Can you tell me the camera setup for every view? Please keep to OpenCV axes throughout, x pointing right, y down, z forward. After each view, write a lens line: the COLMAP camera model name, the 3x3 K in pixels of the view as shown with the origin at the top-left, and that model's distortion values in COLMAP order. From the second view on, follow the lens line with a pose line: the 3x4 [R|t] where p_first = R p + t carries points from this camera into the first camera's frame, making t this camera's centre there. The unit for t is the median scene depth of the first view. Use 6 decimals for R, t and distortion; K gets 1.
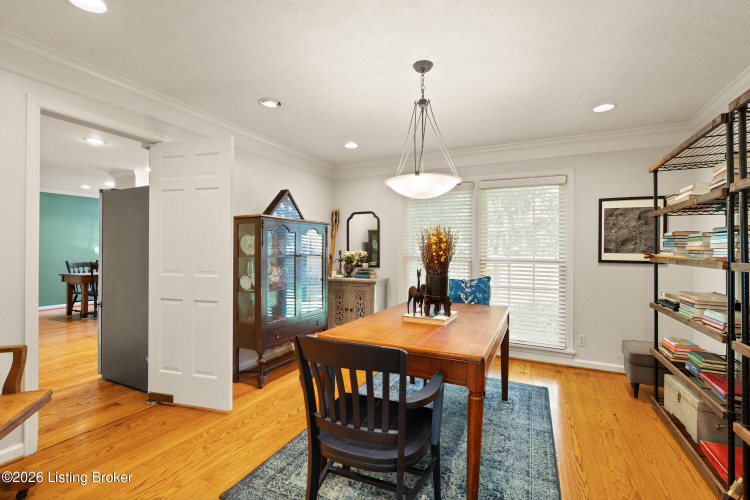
lens RADIAL K [[338.5, 0, 373.7], [0, 338.5, 243.1], [0, 0, 1]] dist [-0.000795, -0.000317]
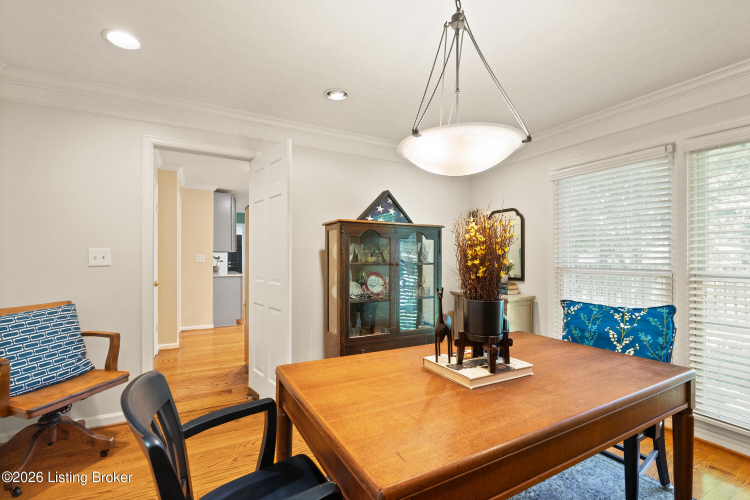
lens RADIAL K [[338.1, 0, 371.5], [0, 338.1, 252.8], [0, 0, 1]] dist [-0.001424, -0.000430]
pose [[0.824619, -0.009090, -0.565615, 0.251540], [0.010843, 0.999941, -0.000262, 0.007800], [0.565584, -0.005917, 0.824669, 0.276715]]
